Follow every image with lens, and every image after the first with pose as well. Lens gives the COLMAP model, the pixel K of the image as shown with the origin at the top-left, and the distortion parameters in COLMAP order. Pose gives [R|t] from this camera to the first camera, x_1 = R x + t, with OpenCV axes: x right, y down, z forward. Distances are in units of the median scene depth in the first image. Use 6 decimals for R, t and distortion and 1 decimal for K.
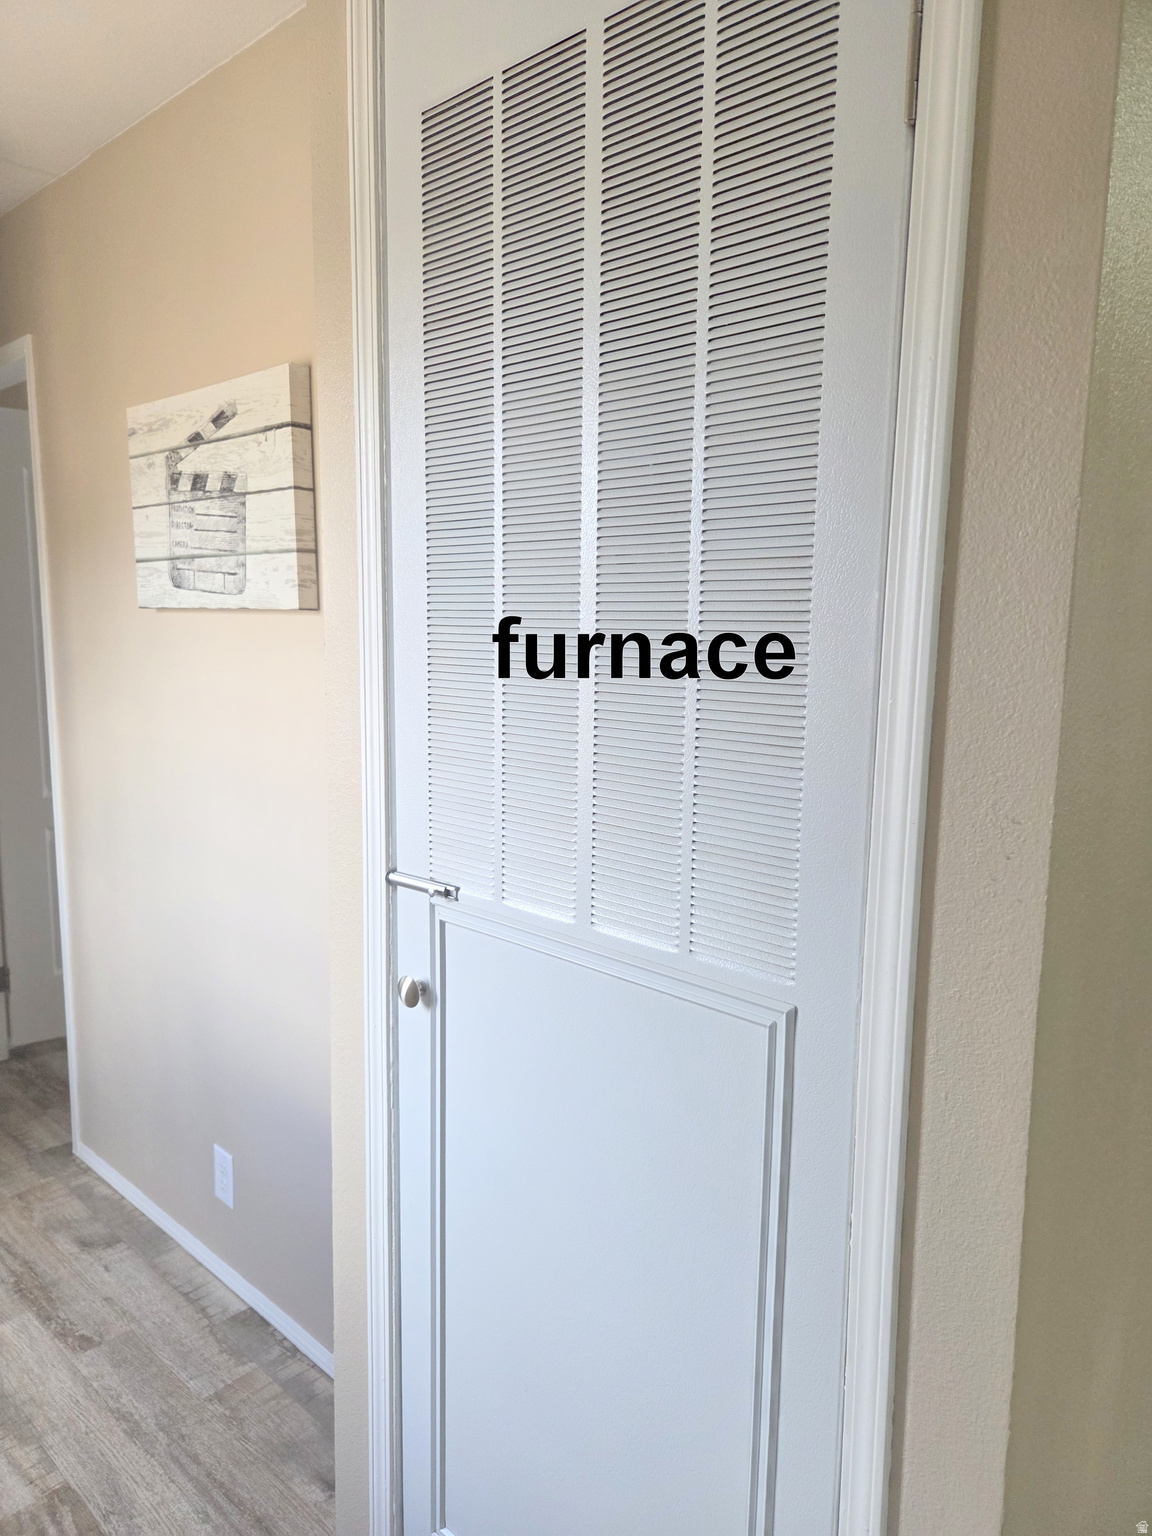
lens RADIAL K [[1025.2, 0, 576.0], [0, 1025.2, 768.0], [0, 0, 1]] dist [0.061318, -0.051218]
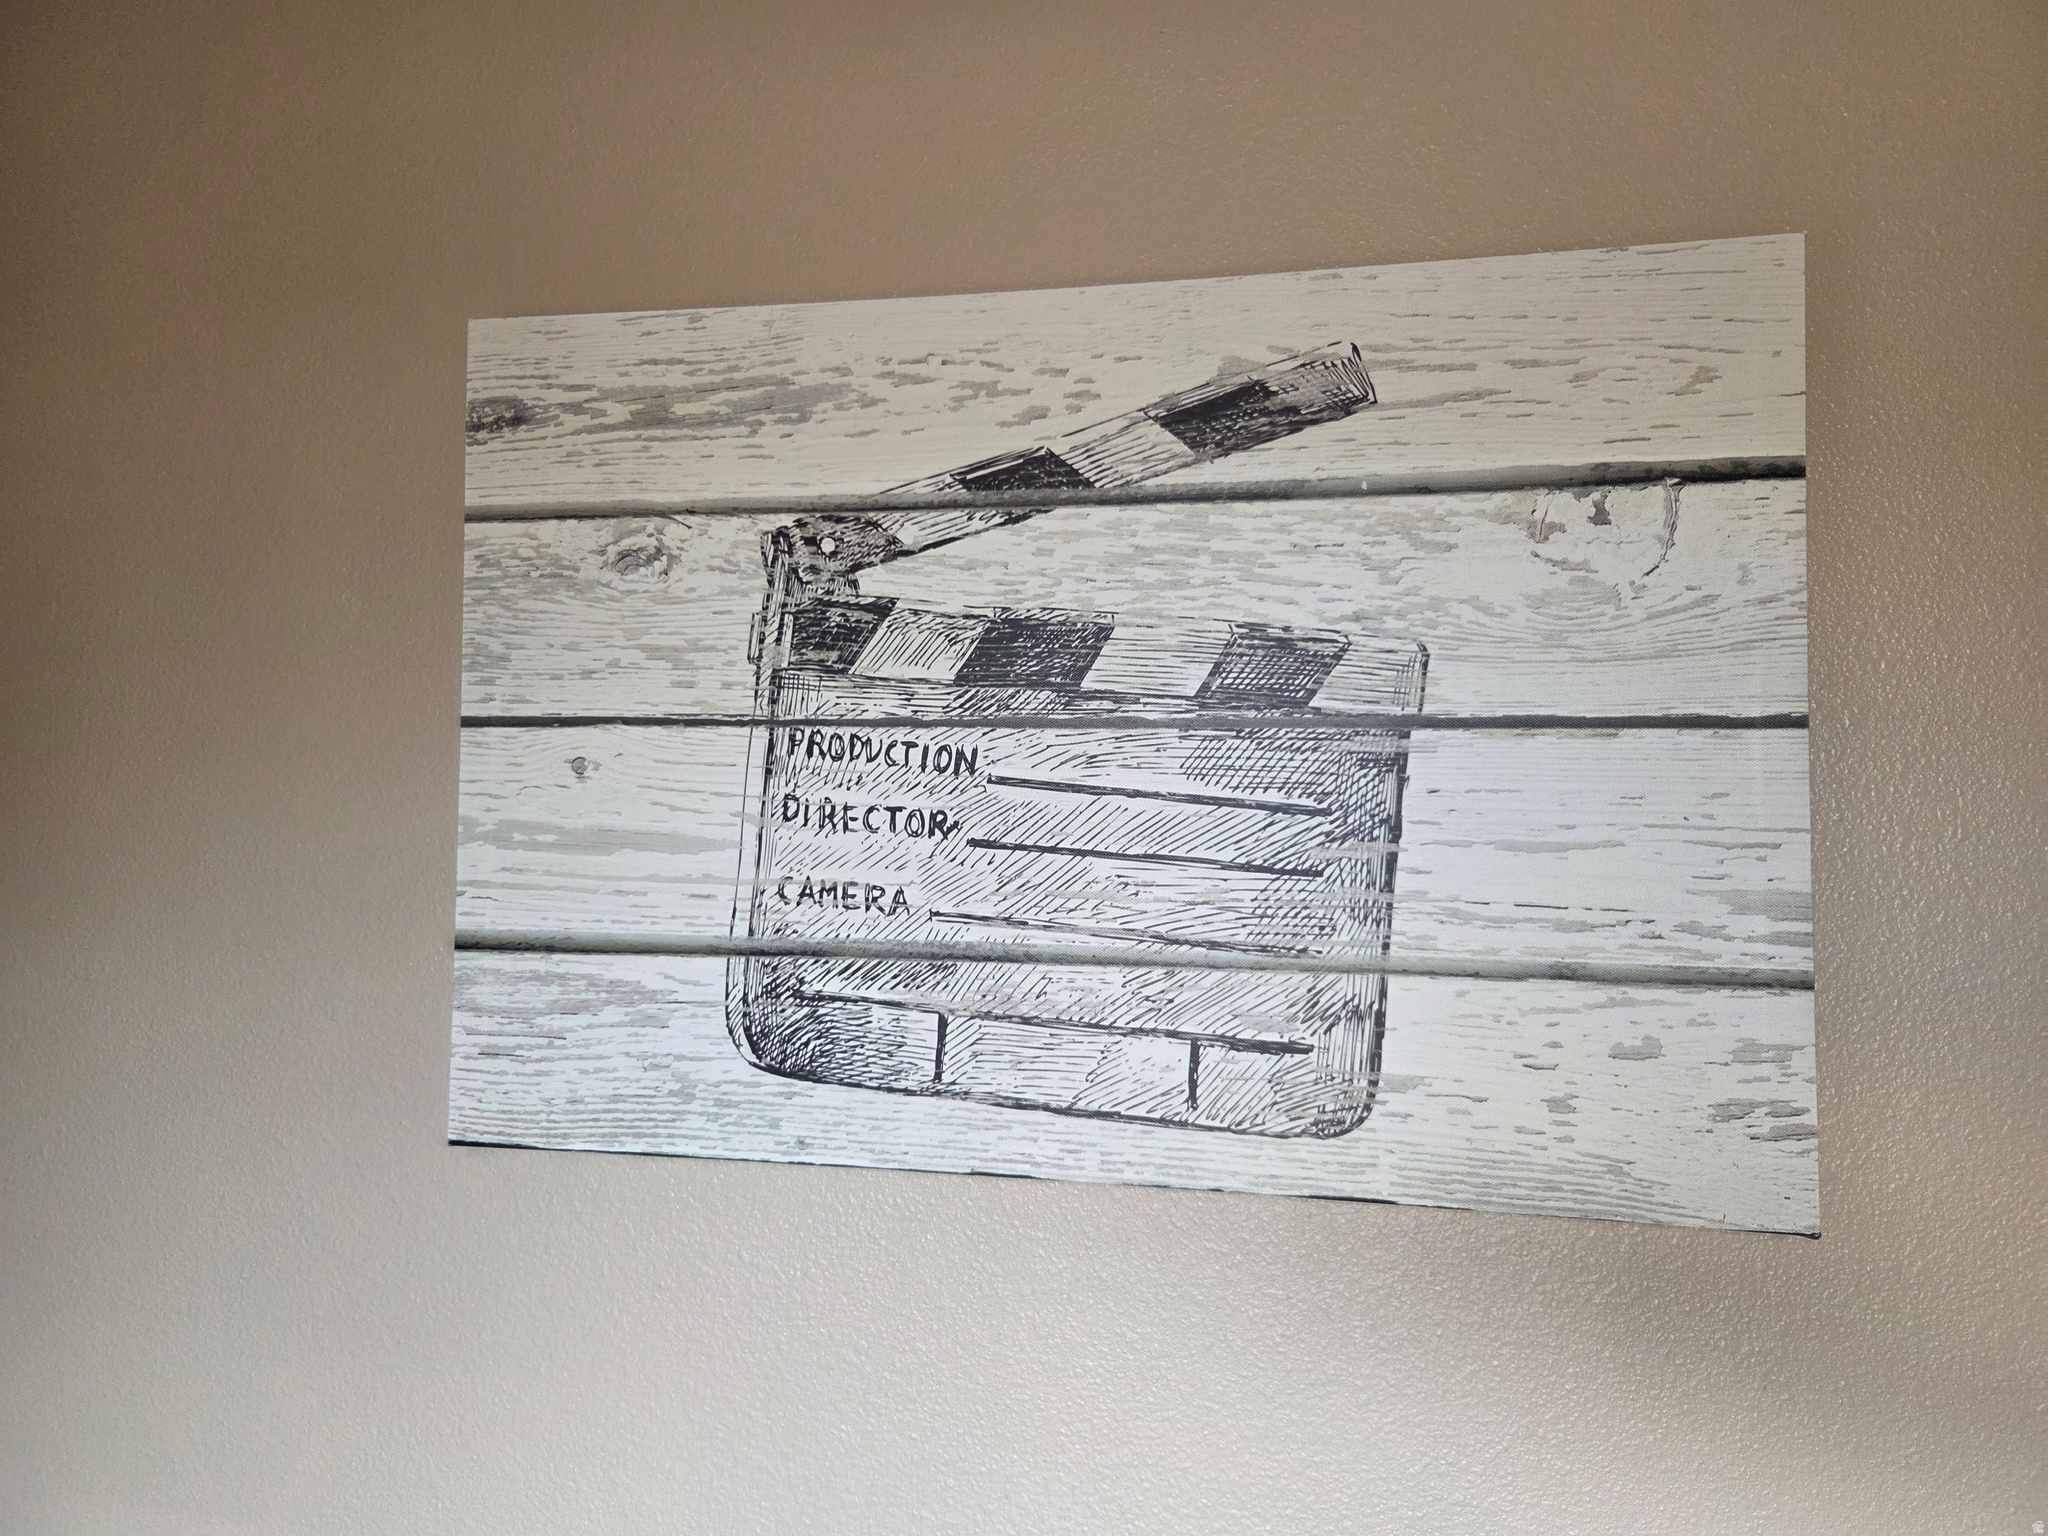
lens RADIAL K [[1366.9, 0, 1034.3], [0, 1366.9, 801.0], [0, 0, 1]] dist [0.061318, -0.051218]
pose [[0.850785, 0.026555, 0.524842, -0.535254], [0.065502, 0.985576, -0.156046, -0.195665], [-0.521415, 0.167140, 0.836774, 0.751864]]
